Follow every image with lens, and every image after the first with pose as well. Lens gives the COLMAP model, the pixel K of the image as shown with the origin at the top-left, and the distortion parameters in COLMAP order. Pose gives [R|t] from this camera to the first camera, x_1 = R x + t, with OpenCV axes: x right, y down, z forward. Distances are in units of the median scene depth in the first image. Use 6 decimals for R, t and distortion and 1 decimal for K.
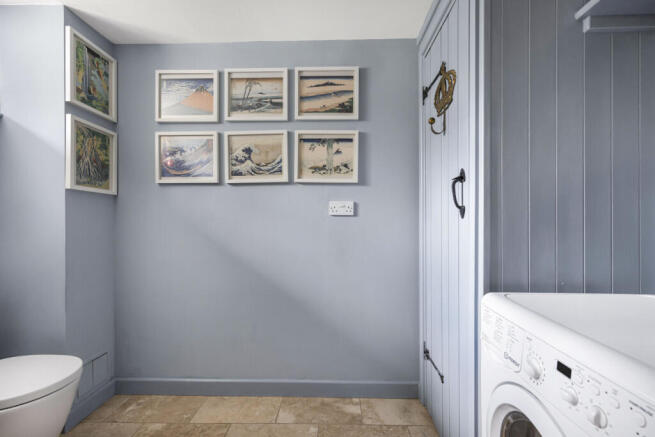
lens RADIAL K [[303.6, 0, 327.5], [0, 303.6, 218.5], [0, 0, 1]] dist [0.014372, -0.000708]
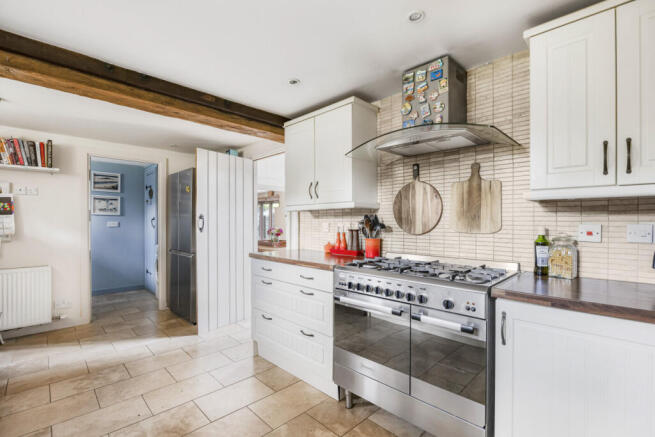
lens RADIAL K [[303.2, 0, 327.5], [0, 303.2, 218.5], [0, 0, 1]] dist [-0.003002, -0.000295]
pose [[0.695019, 0.005580, 0.718970, -0.416023], [0.001409, 0.999957, -0.009122, -0.043382], [-0.718990, 0.007353, 0.694981, -1.665995]]
